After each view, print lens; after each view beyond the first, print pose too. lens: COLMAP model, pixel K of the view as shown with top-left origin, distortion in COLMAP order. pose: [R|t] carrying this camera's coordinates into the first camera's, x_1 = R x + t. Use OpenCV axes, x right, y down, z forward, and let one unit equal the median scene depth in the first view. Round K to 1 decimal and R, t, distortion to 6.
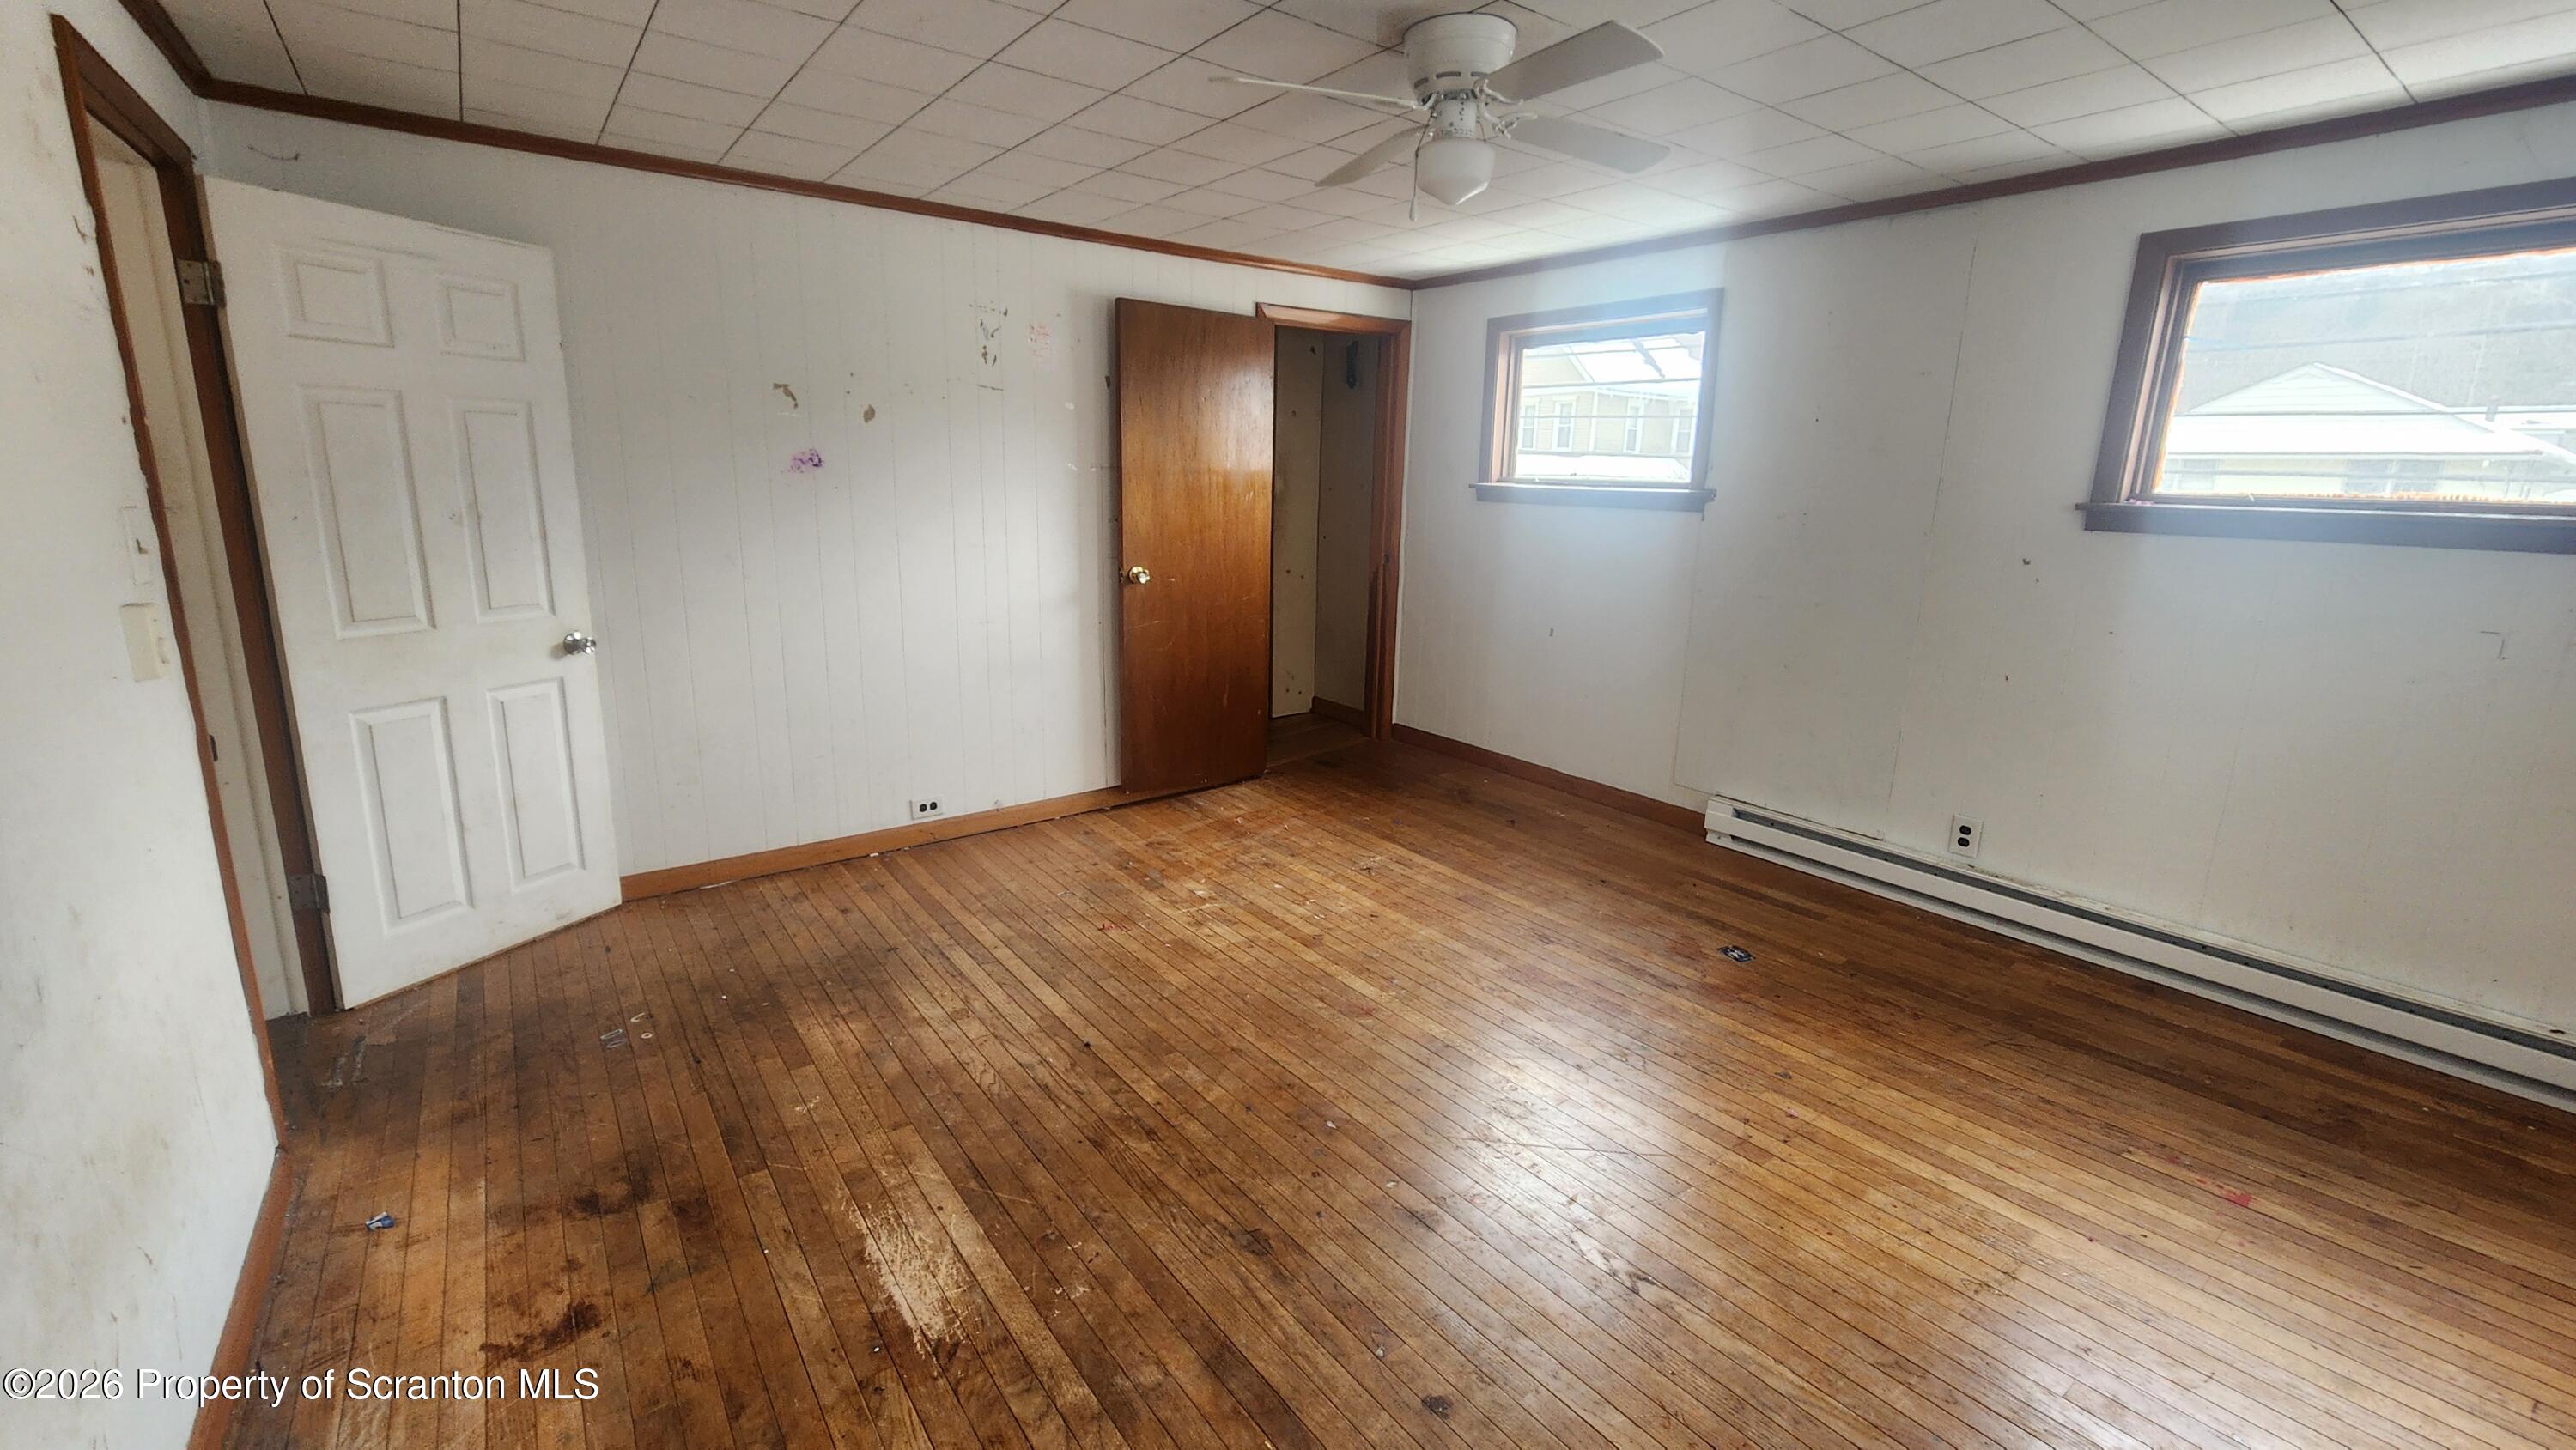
lens RADIAL K [[1065.4, 0, 1280.3], [0, 1065.4, 711.8], [0, 0, 1]] dist [-0.000626, 0.000022]
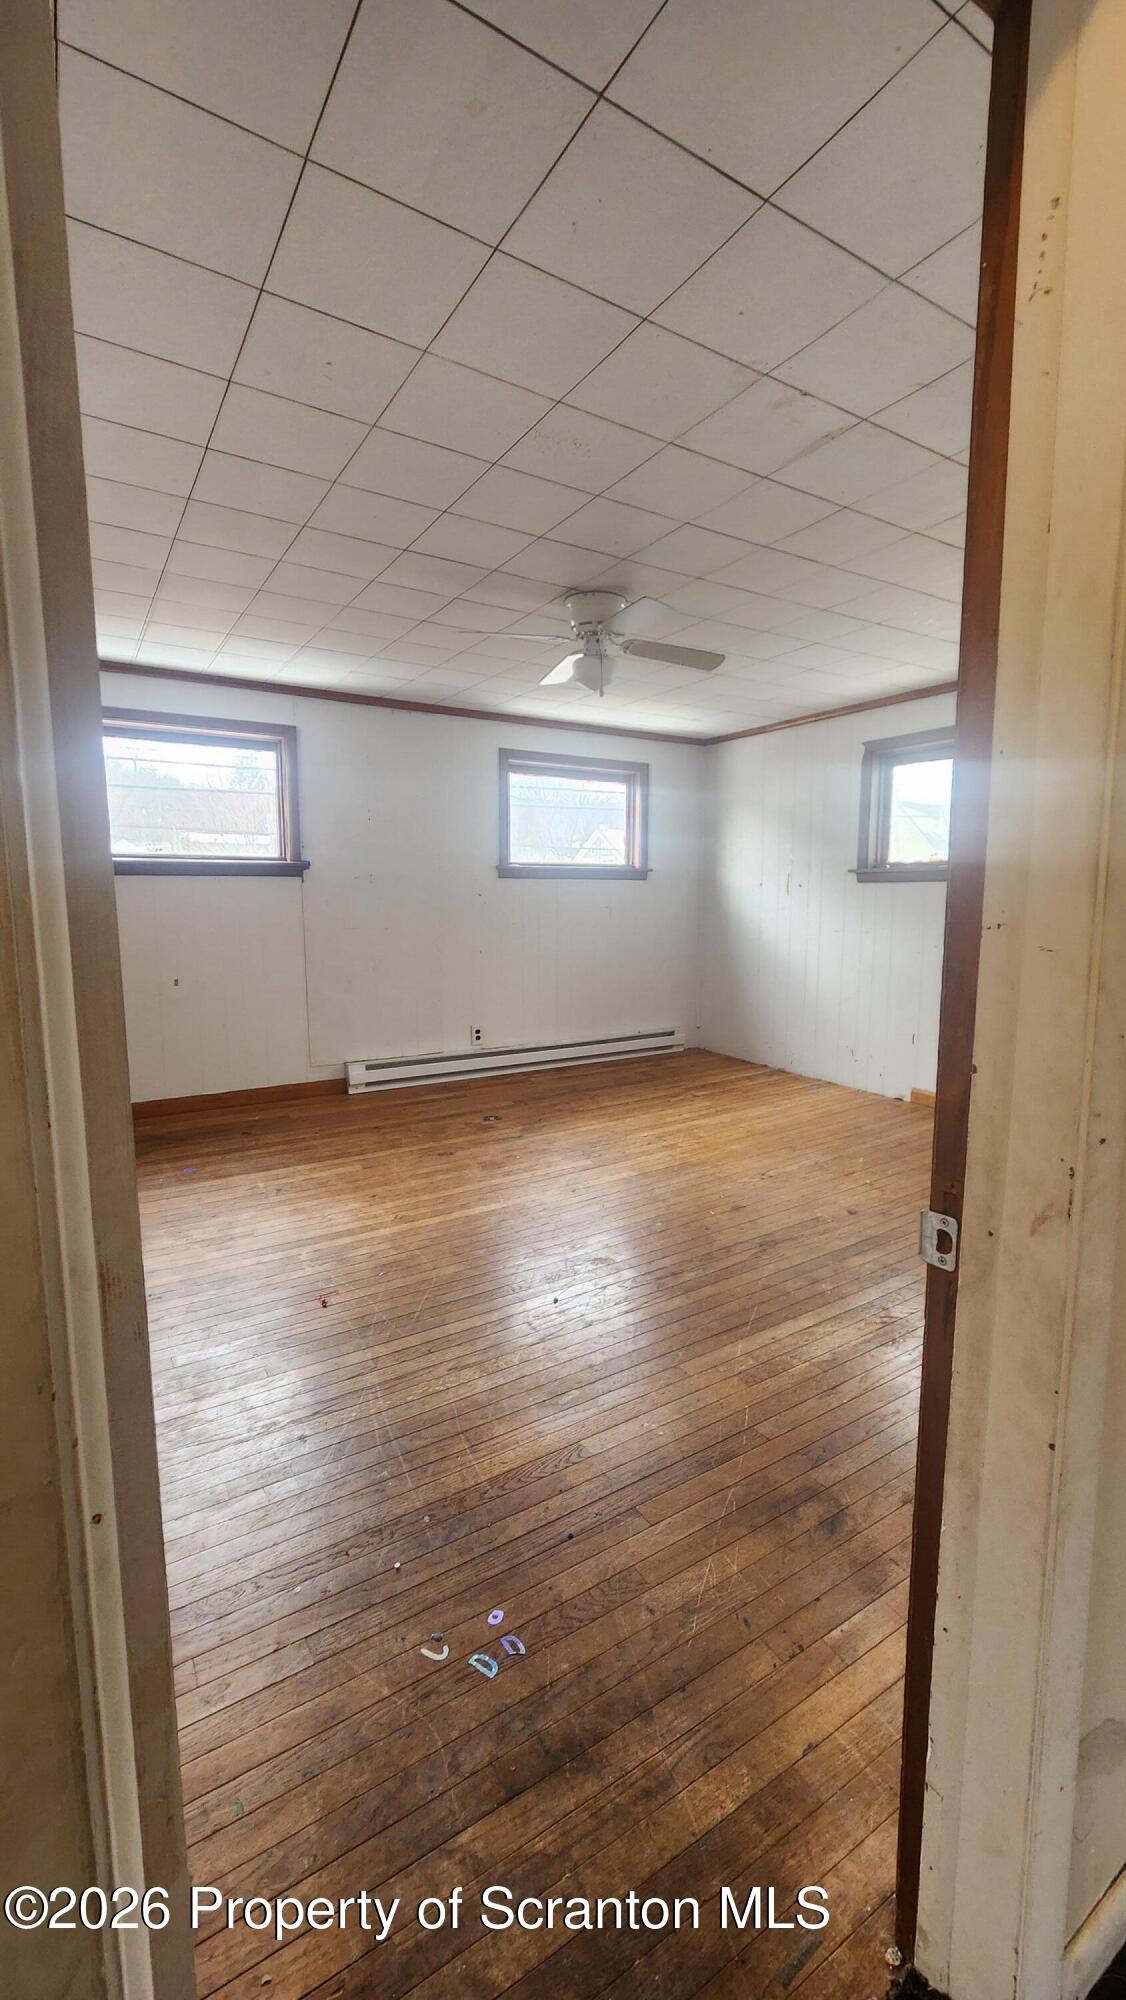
lens RADIAL K [[816.7, 0, 587.9], [0, 816.7, 1002.3], [0, 0, 1]] dist [0.000780, -0.000031]
pose [[0.065991, -0.157988, 0.985234, -0.898815], [0.218367, 0.965738, 0.140235, -0.118535], [-0.973633, 0.205888, 0.098229, 0.697127]]
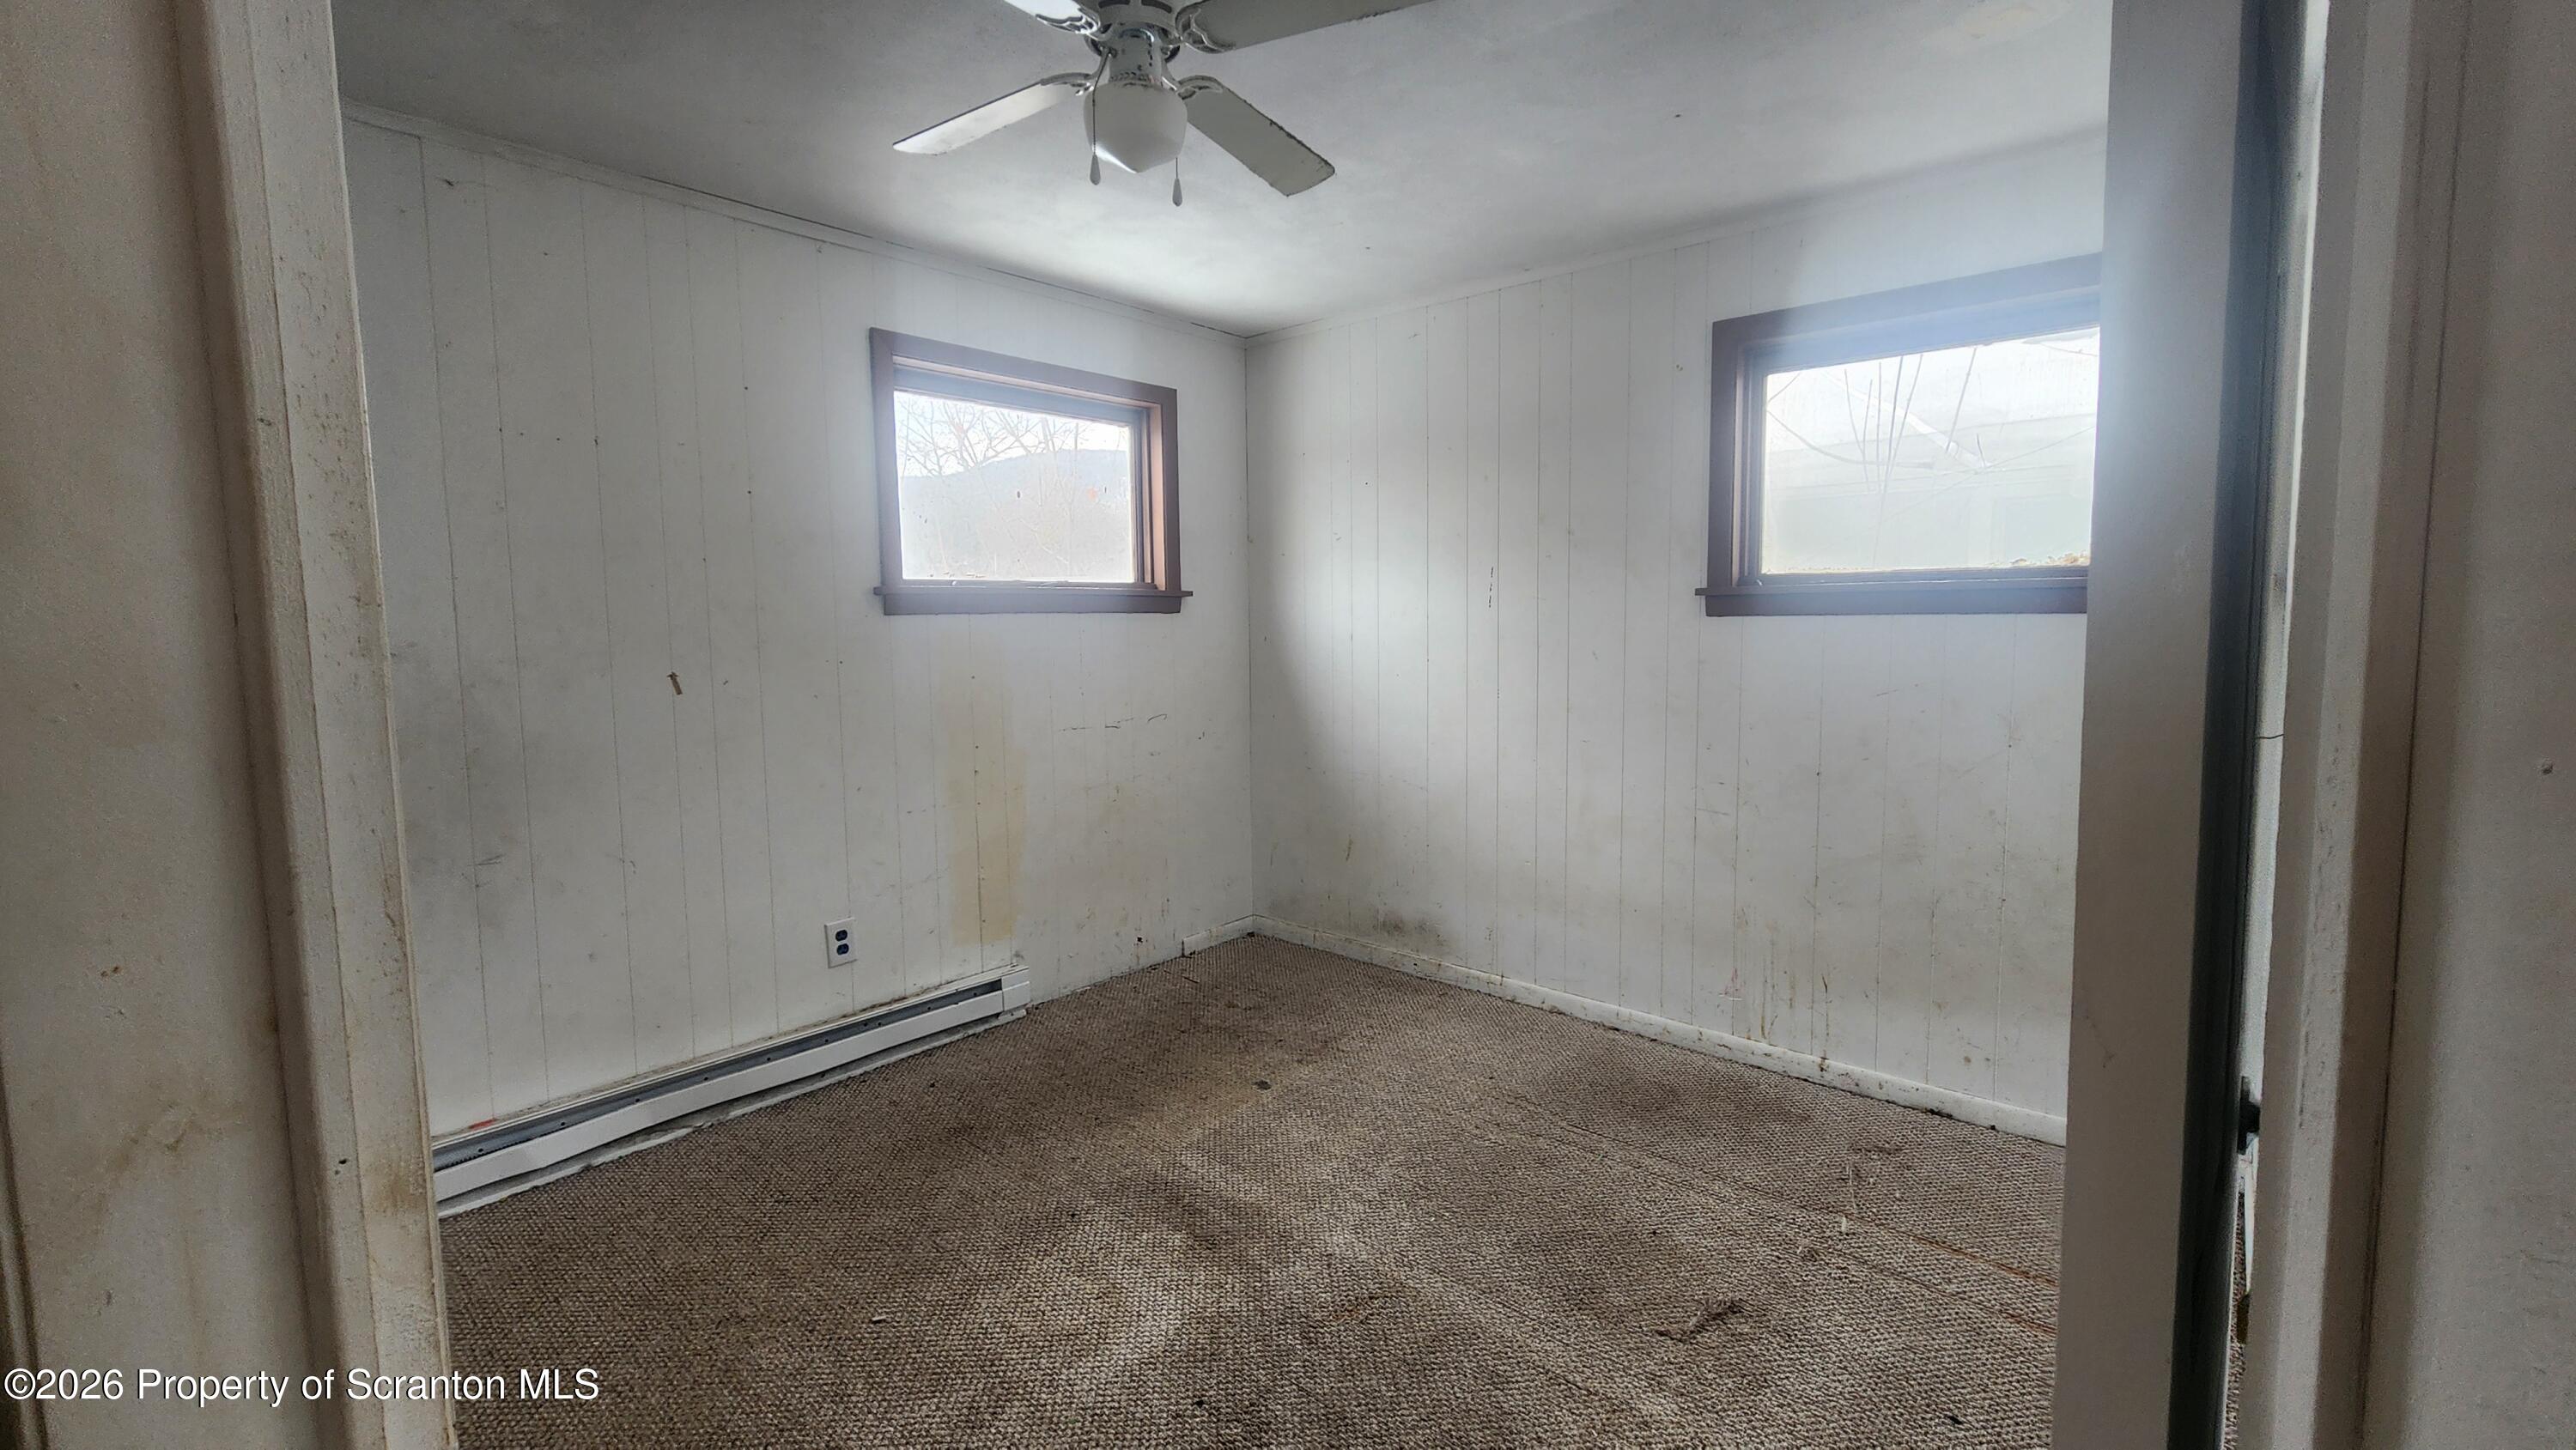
lens RADIAL K [[1054.3, 0, 1308.9], [0, 1054.3, 703.2], [0, 0, 1]] dist [0.002047, 0.000208]
pose [[-0.222754, -0.110484, 0.968594, -0.344179], [0.221052, 0.961954, 0.160564, -0.154118], [-0.949482, 0.249875, -0.189856, 0.800895]]
